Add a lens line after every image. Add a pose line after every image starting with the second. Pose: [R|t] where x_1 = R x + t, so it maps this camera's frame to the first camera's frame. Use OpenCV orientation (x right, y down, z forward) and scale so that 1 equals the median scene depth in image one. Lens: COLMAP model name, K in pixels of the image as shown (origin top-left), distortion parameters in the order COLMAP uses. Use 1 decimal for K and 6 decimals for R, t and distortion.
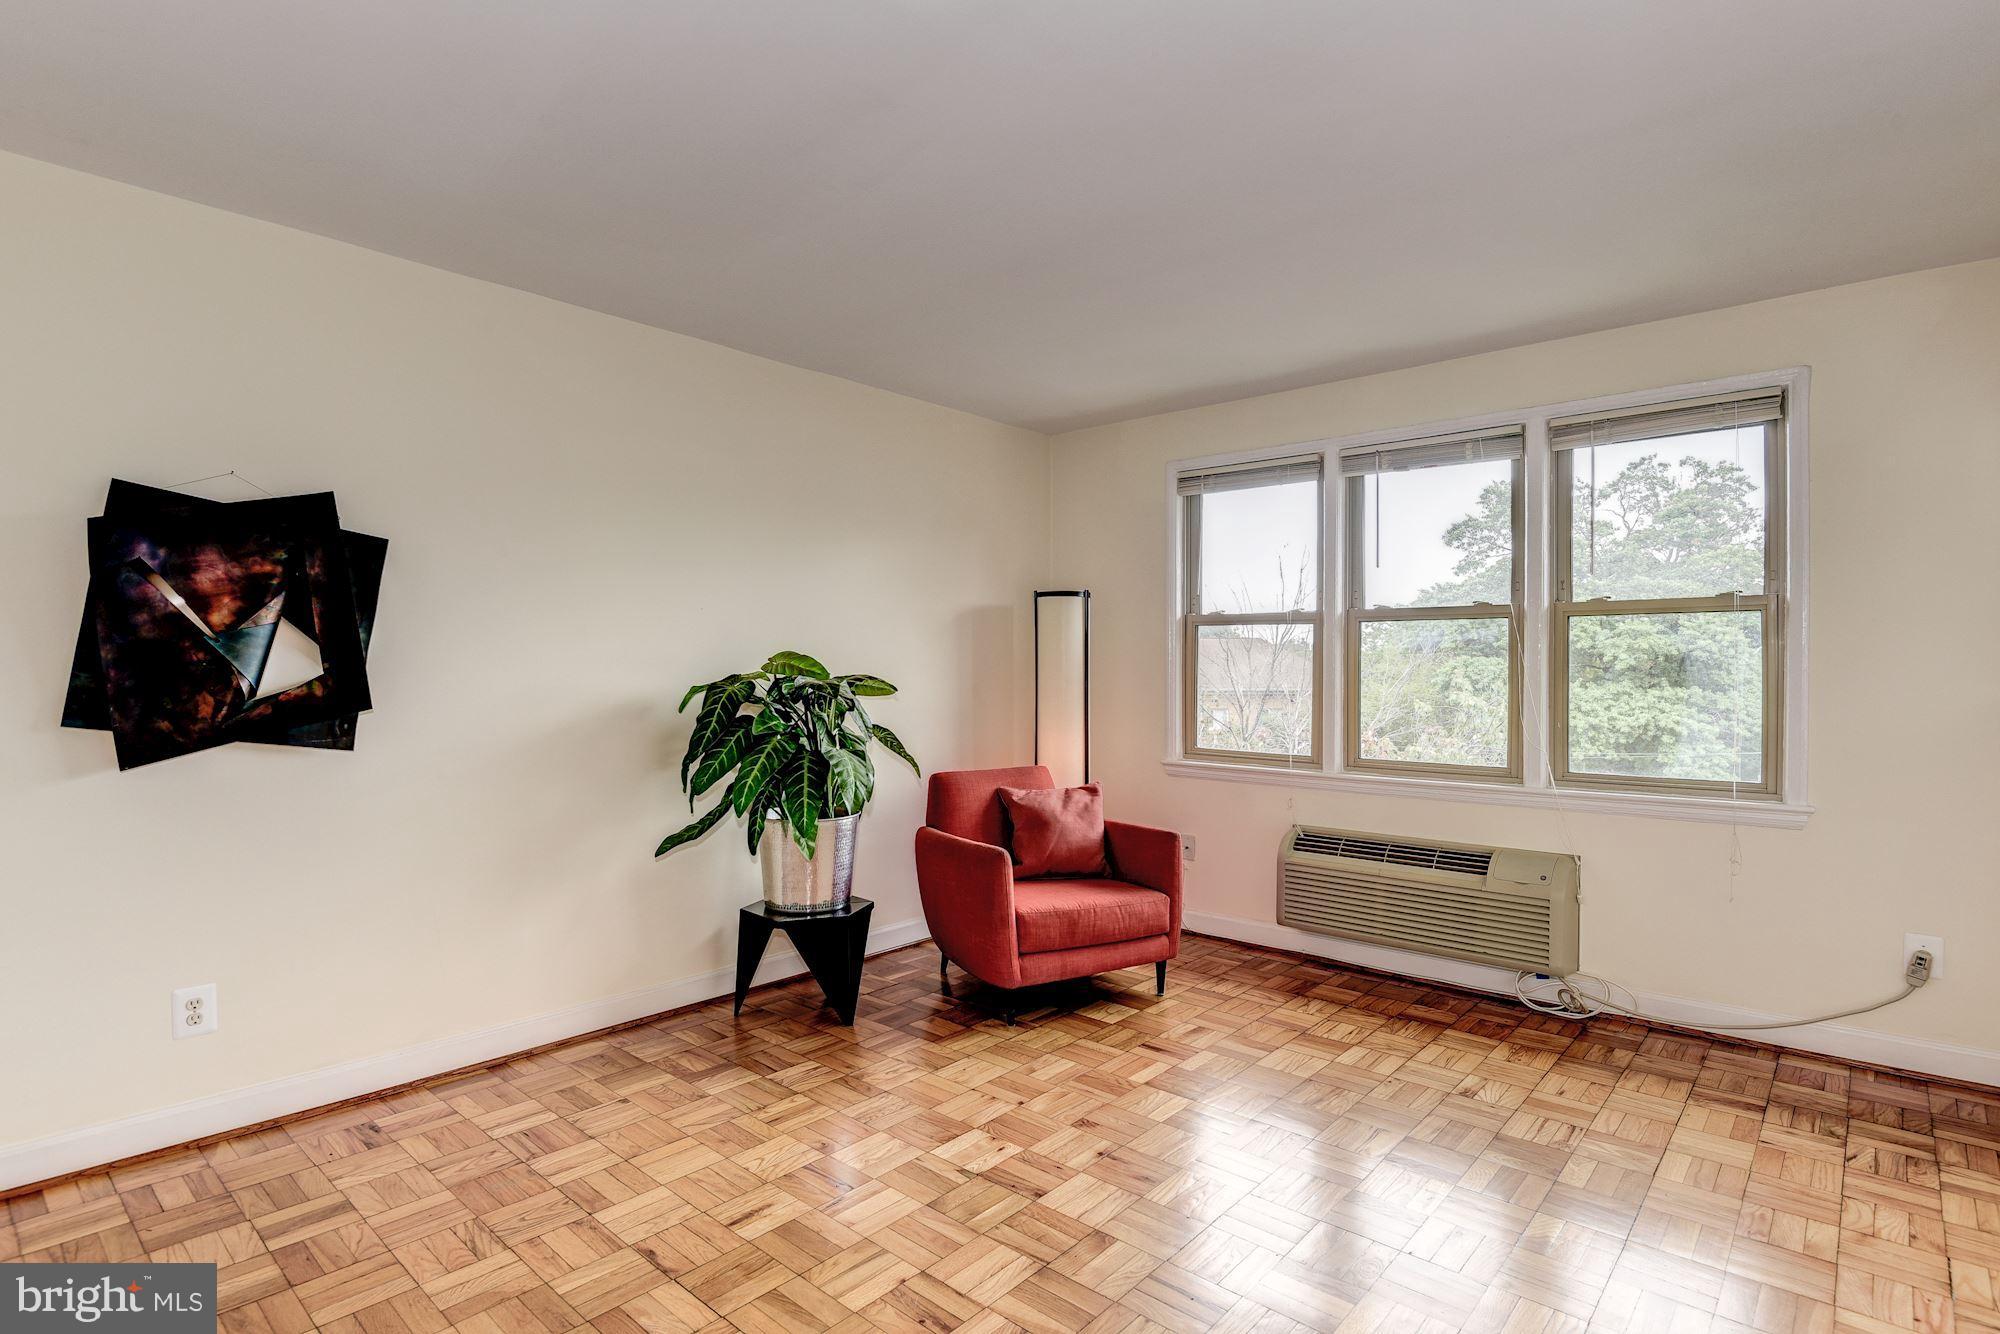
lens RADIAL K [[987.8, 0, 1017.3], [0, 987.8, 672.2], [0, 0, 1]] dist [0.000401, -0.011176]
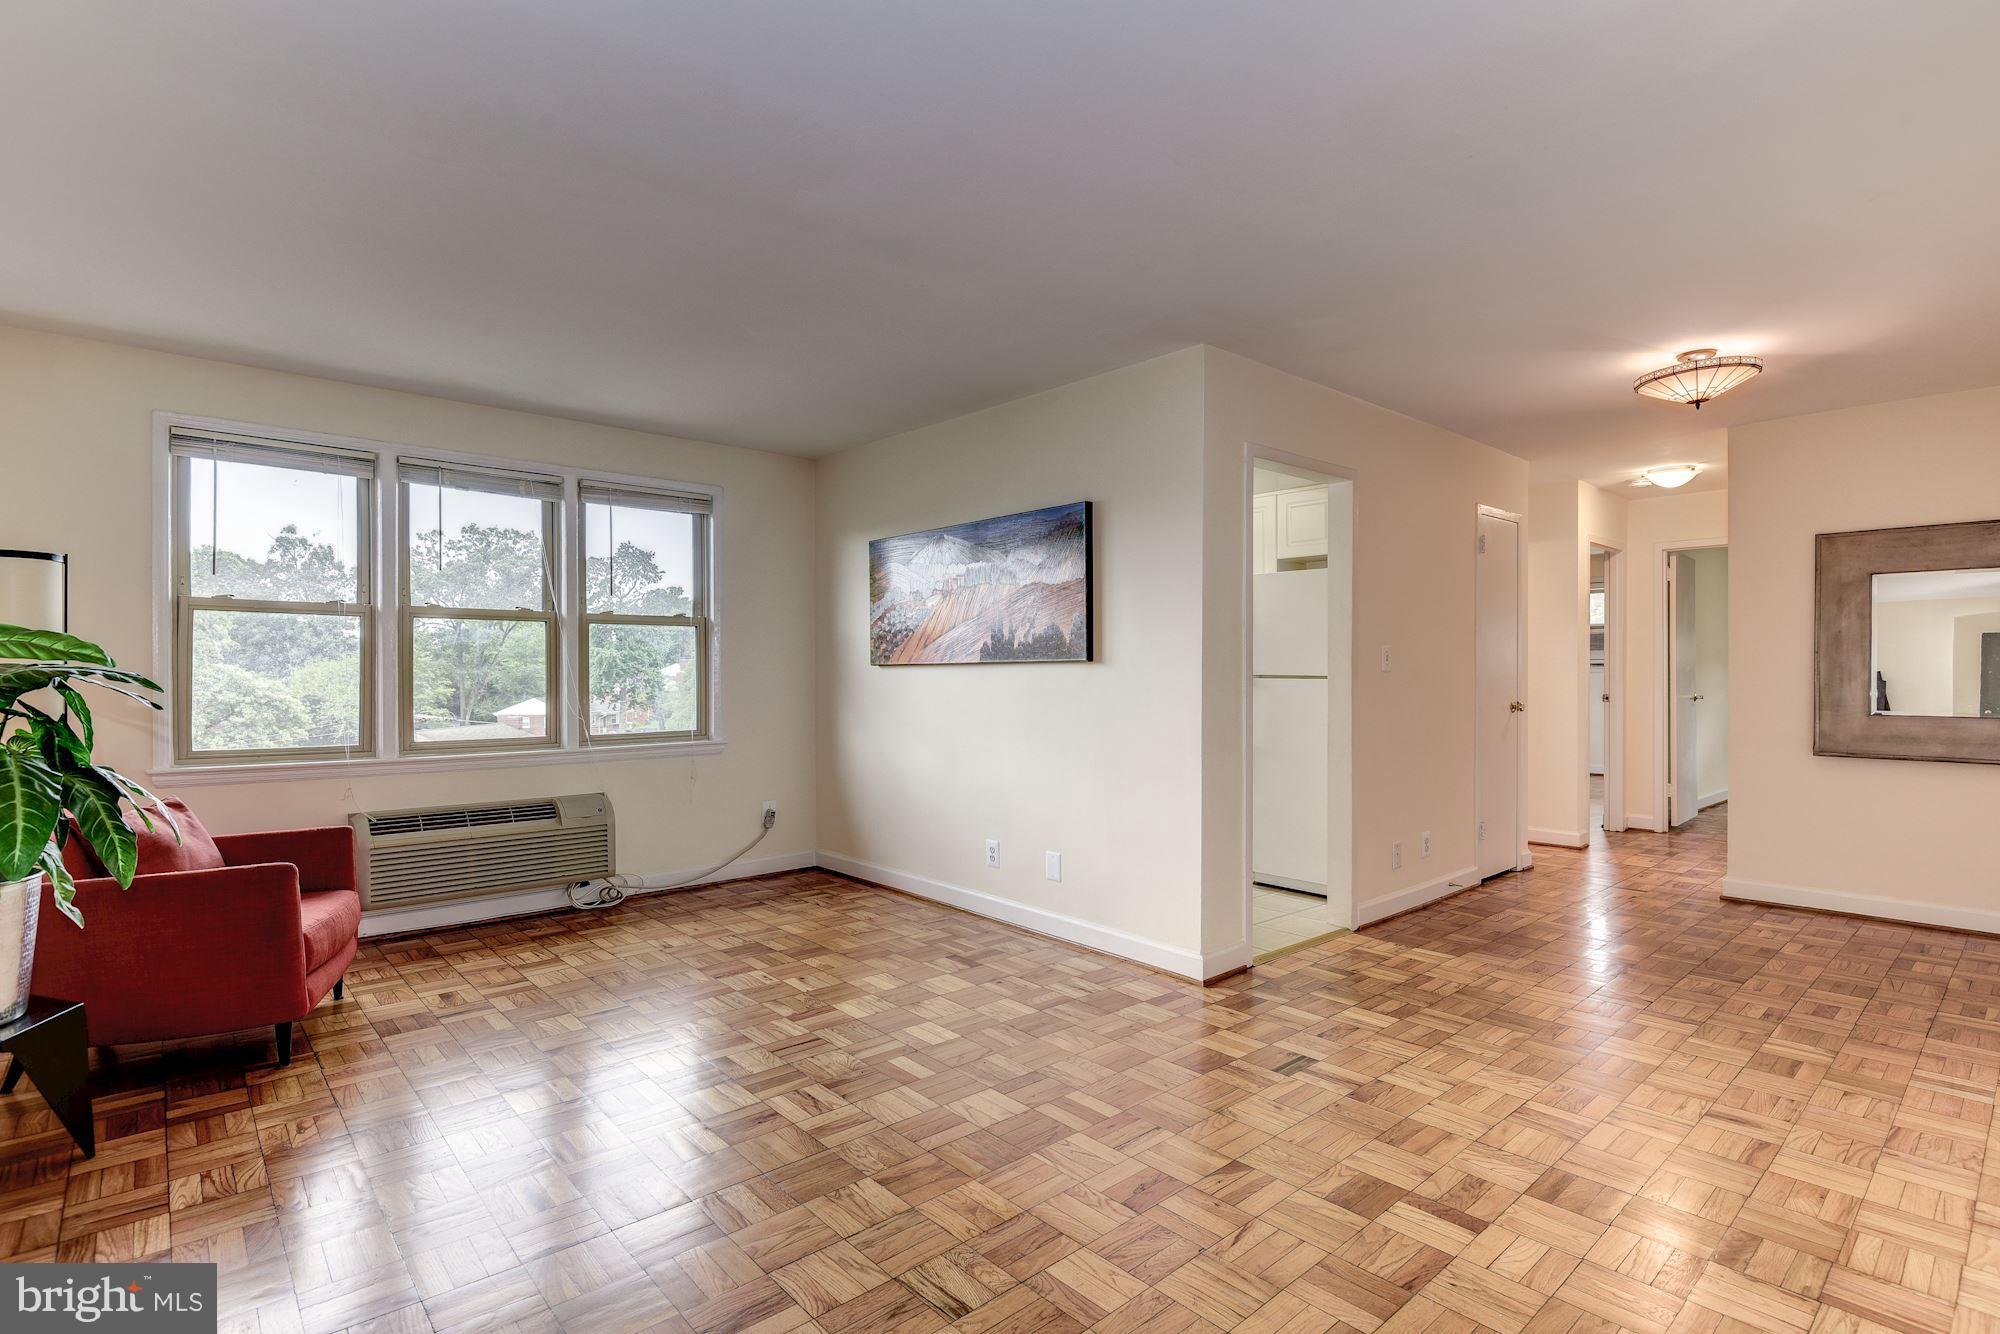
lens RADIAL K [[941.4, 0, 1009.0], [0, 941.4, 670.4], [0, 0, 1]] dist [-0.000217, -0.006848]
pose [[0.133947, -0.002897, 0.990984, -0.710028], [0.005257, 0.999984, 0.002213, 0.010828], [-0.990975, 0.004913, 0.133960, 0.247008]]
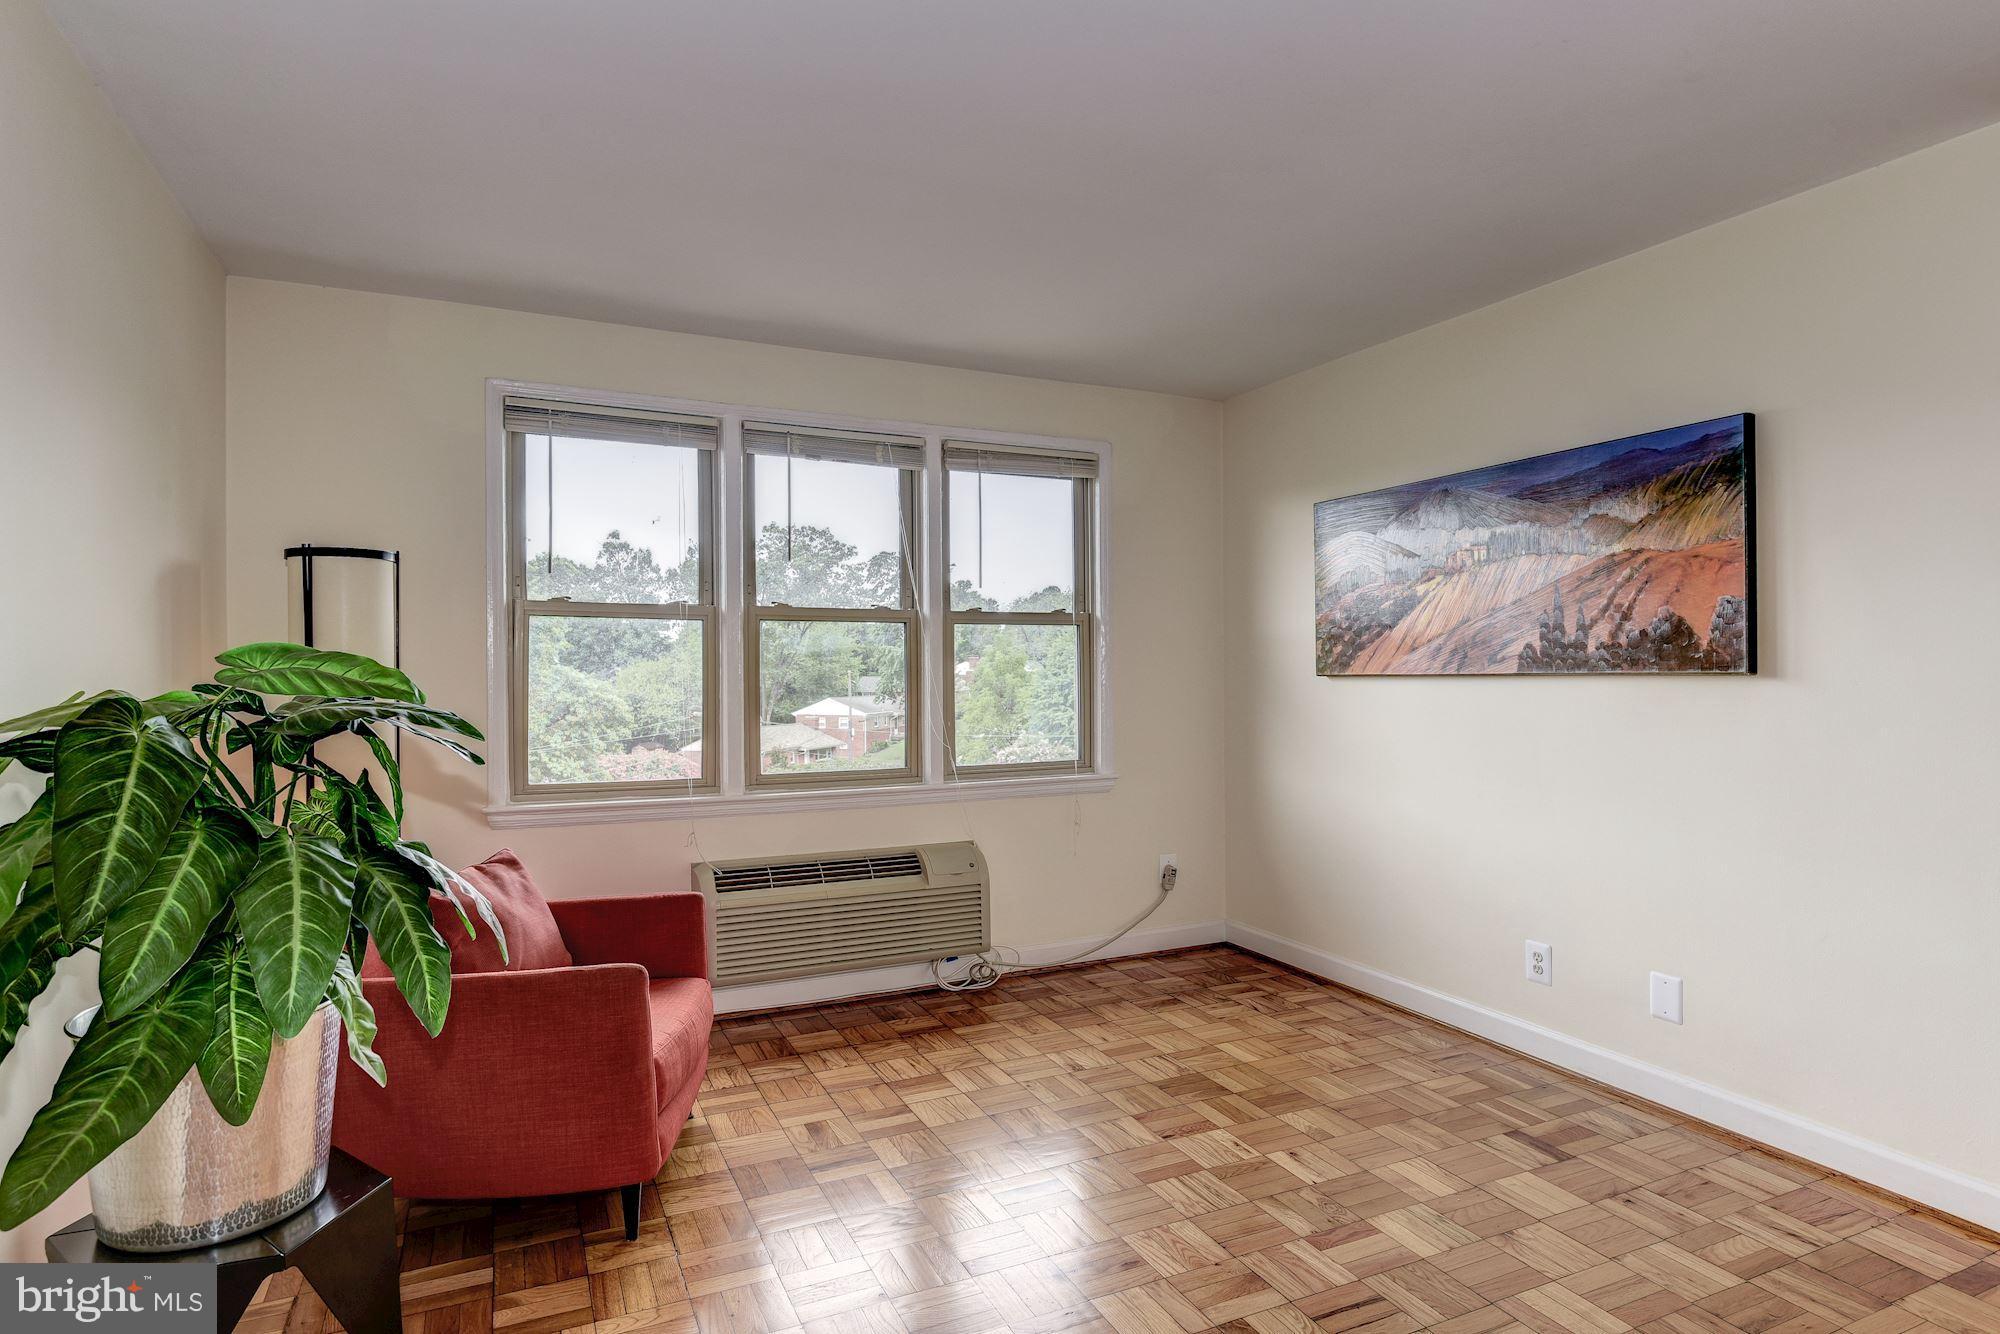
lens RADIAL K [[1061.0, 0, 1030.6], [0, 1061.0, 670.8], [0, 0, 1]] dist [0.004451, -0.012438]
pose [[0.403093, -0.006048, 0.915139, -0.504768], [0.009717, 0.999950, 0.002329, -0.006490], [-0.915107, 0.007954, 0.403132, 0.470925]]
